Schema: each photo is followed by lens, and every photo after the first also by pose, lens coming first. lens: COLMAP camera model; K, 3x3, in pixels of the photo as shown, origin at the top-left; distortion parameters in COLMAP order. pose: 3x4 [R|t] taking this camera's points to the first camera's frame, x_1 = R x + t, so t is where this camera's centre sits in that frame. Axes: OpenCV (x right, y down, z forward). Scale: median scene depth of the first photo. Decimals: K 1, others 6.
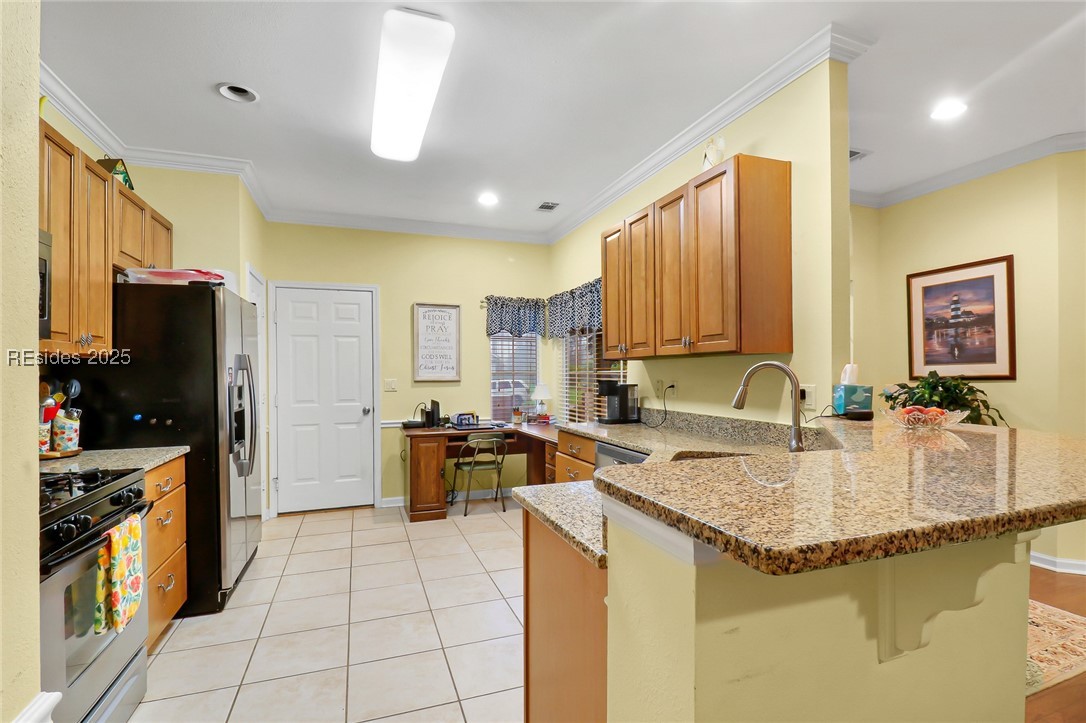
lens RADIAL K [[513.8, 0, 548.0], [0, 513.8, 377.6], [0, 0, 1]] dist [0.001886, -0.012111]
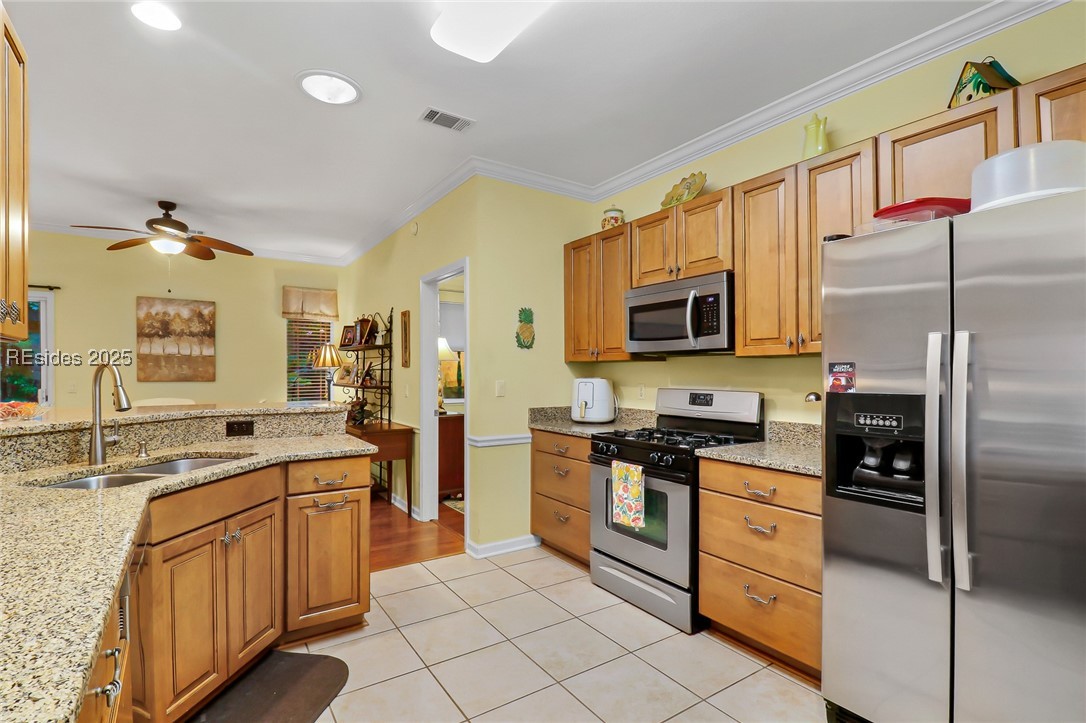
lens RADIAL K [[513.8, 0, 548.0], [0, 513.8, 377.6], [0, 0, 1]] dist [0.001886, -0.012111]
pose [[-0.970040, 0.004410, -0.242905, -0.113762], [0.000311, 0.999857, 0.016910, -0.011354], [0.242945, 0.016328, -0.969903, 1.502944]]
